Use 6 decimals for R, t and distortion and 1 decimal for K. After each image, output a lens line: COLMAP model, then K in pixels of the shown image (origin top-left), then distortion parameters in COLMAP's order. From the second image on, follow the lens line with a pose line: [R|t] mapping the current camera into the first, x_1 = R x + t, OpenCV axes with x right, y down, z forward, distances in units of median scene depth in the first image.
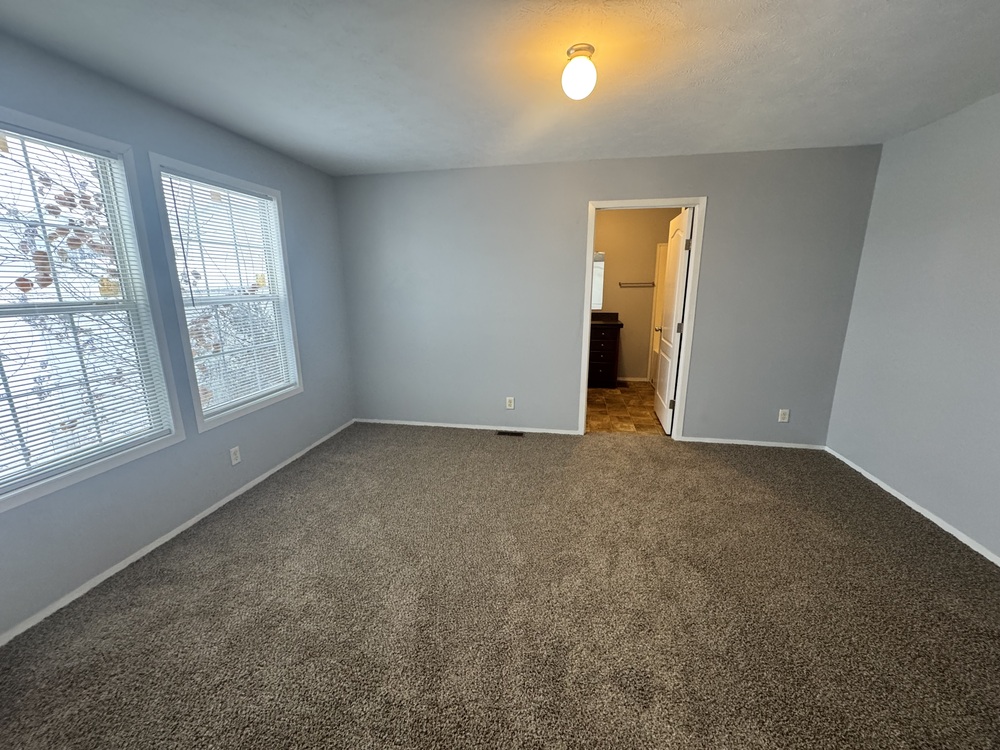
lens RADIAL K [[398.4, 0, 498.8], [0, 398.4, 374.7], [0, 0, 1]] dist [-0.000091, 0.000666]
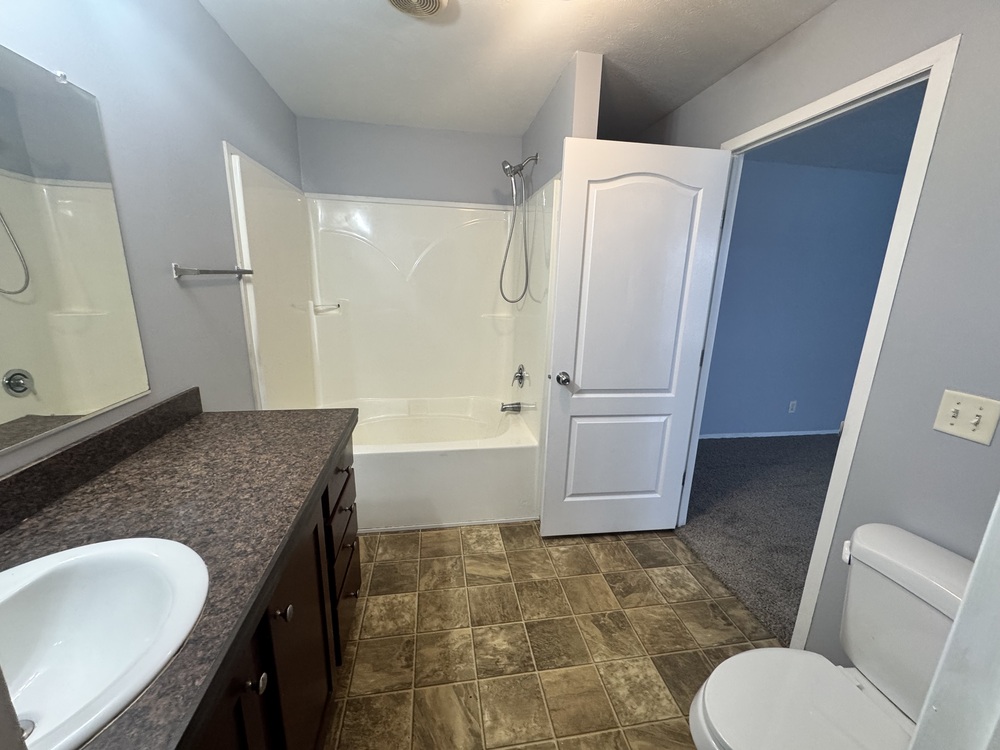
lens RADIAL K [[398.4, 0, 499.6], [0, 398.4, 375.0], [0, 0, 1]] dist [-0.000091, 0.000666]
pose [[-0.342289, -0.233787, 0.910045, 0.009095], [0.186825, 0.932277, 0.309767, -0.262562], [-0.920834, 0.276049, -0.275431, 1.143790]]
